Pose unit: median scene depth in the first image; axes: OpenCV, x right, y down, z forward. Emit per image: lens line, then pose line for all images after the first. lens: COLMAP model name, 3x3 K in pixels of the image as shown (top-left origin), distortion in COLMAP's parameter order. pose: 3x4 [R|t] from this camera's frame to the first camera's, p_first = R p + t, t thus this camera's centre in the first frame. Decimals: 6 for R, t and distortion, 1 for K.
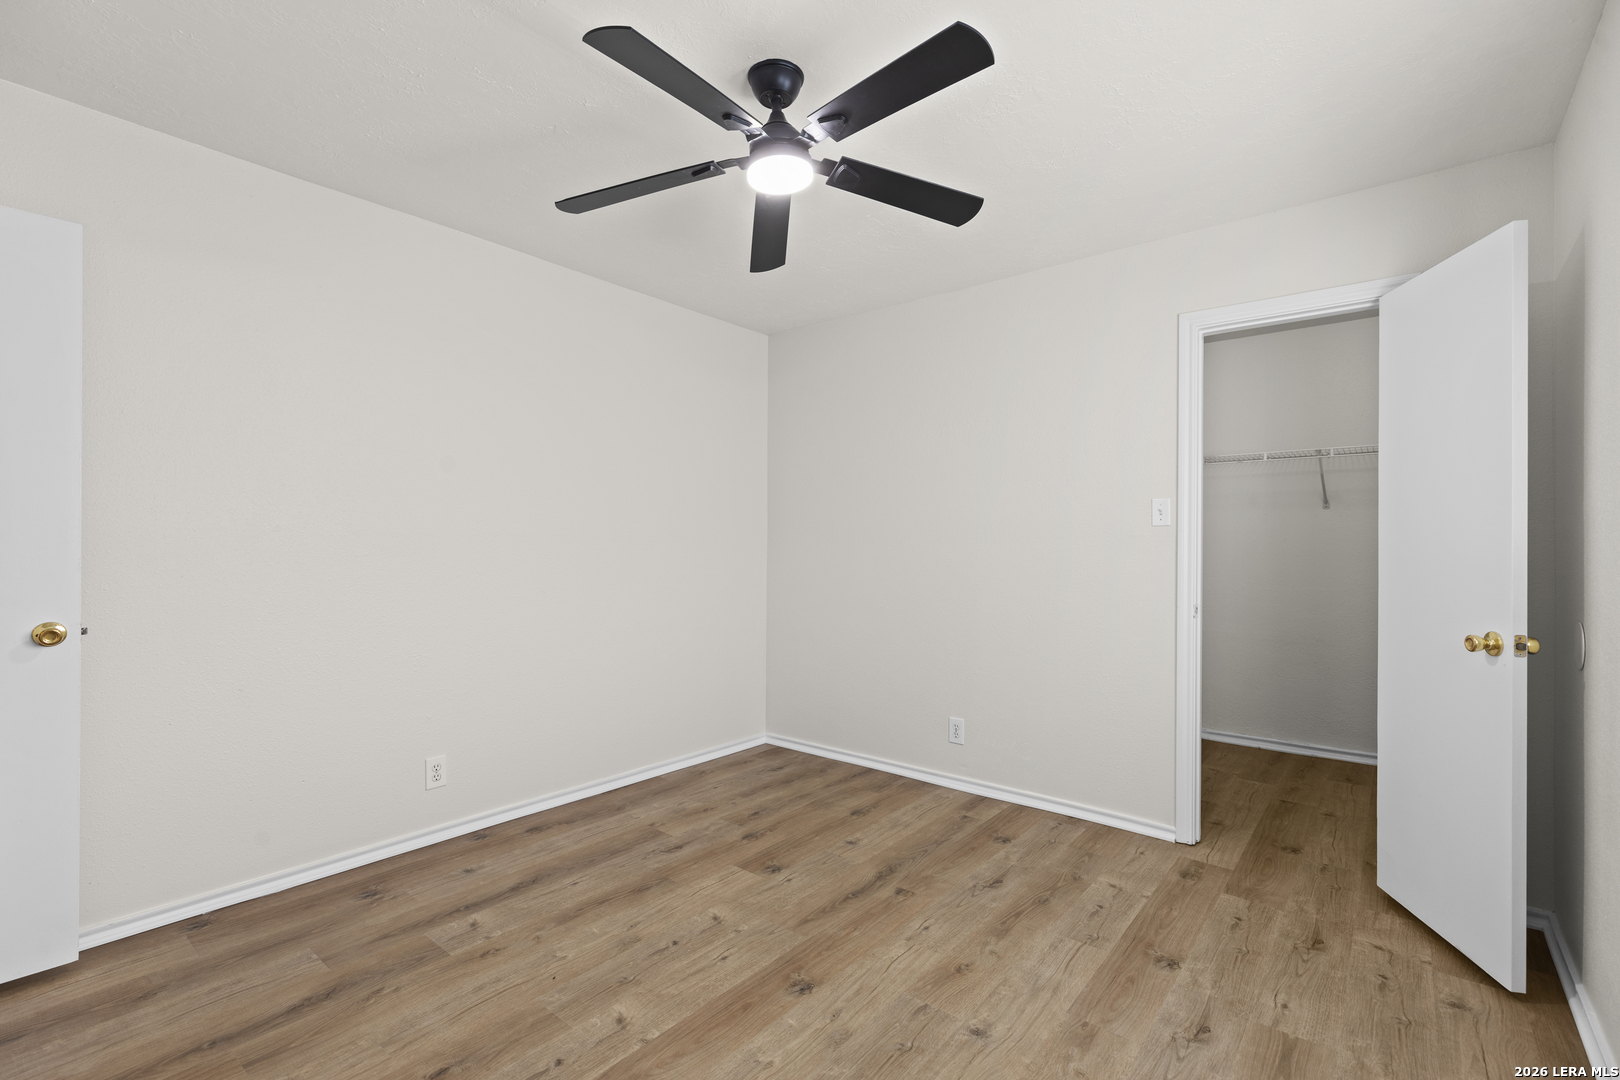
lens RADIAL K [[726.3, 0, 804.9], [0, 726.3, 544.6], [0, 0, 1]] dist [0.000542, -0.000175]
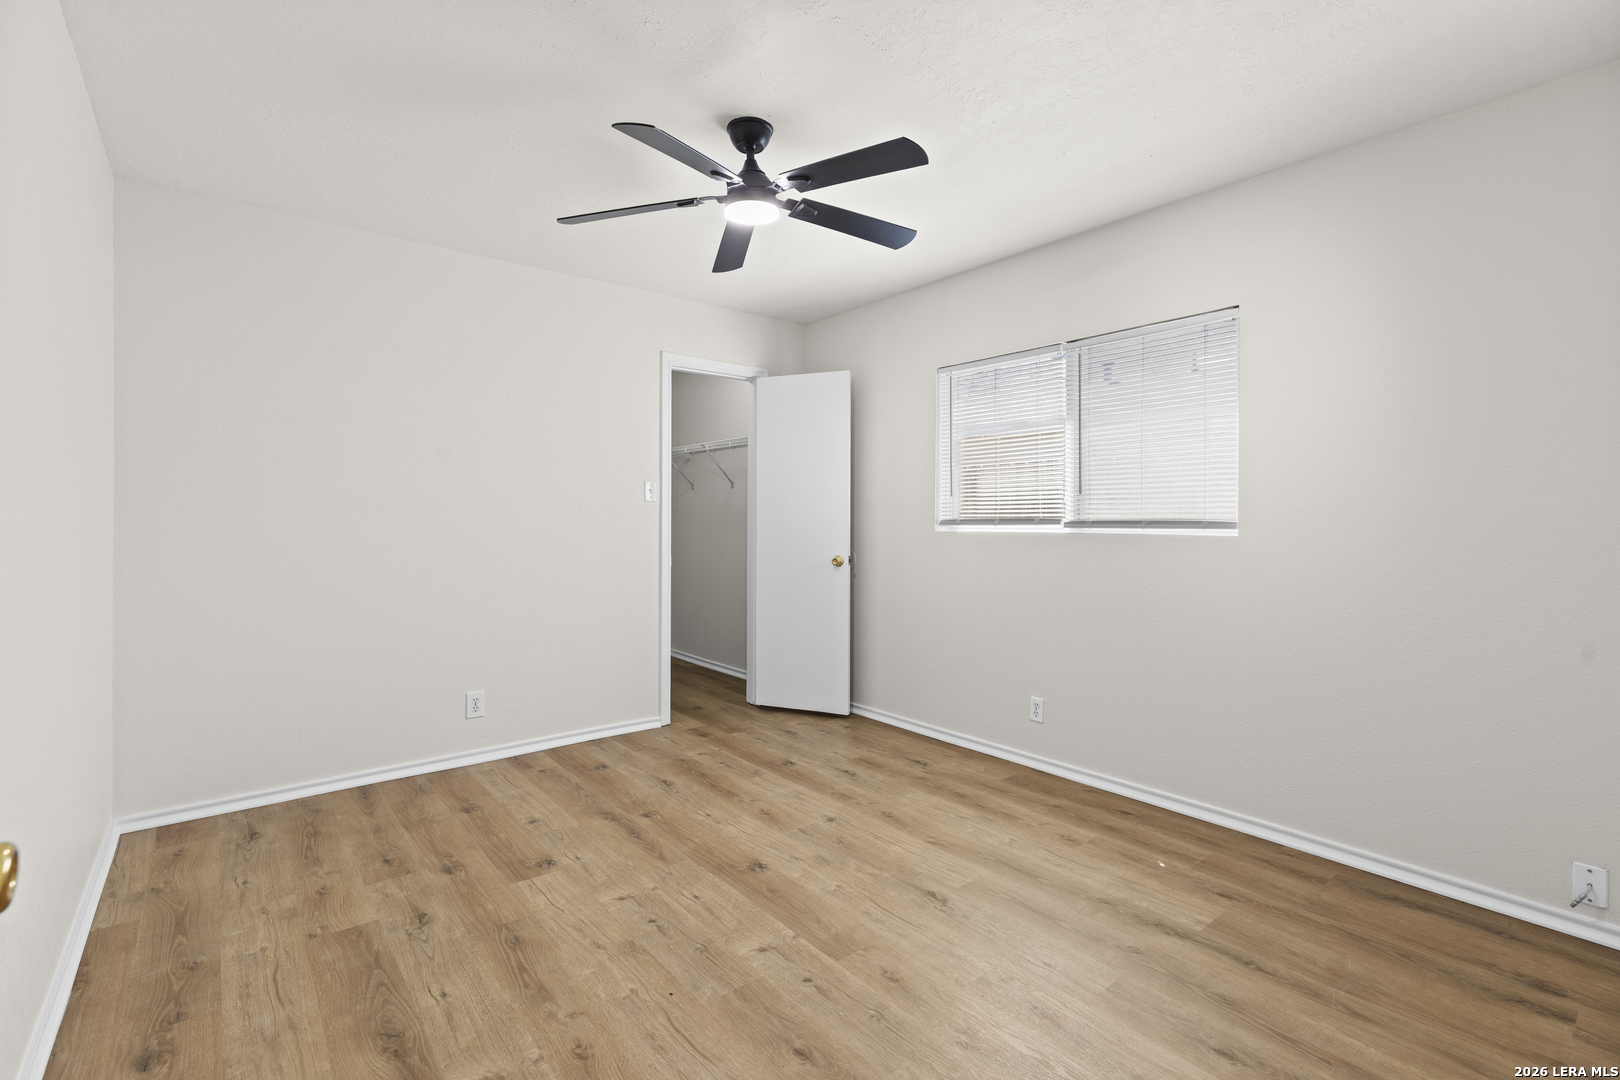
lens RADIAL K [[736.6, 0, 803.5], [0, 736.6, 517.4], [0, 0, 1]] dist [0.003396, -0.000252]
pose [[0.197287, -0.004902, 0.980334, -0.906037], [-0.000255, 0.999987, 0.005051, -0.002768], [-0.980346, -0.001247, 0.197283, 0.490202]]
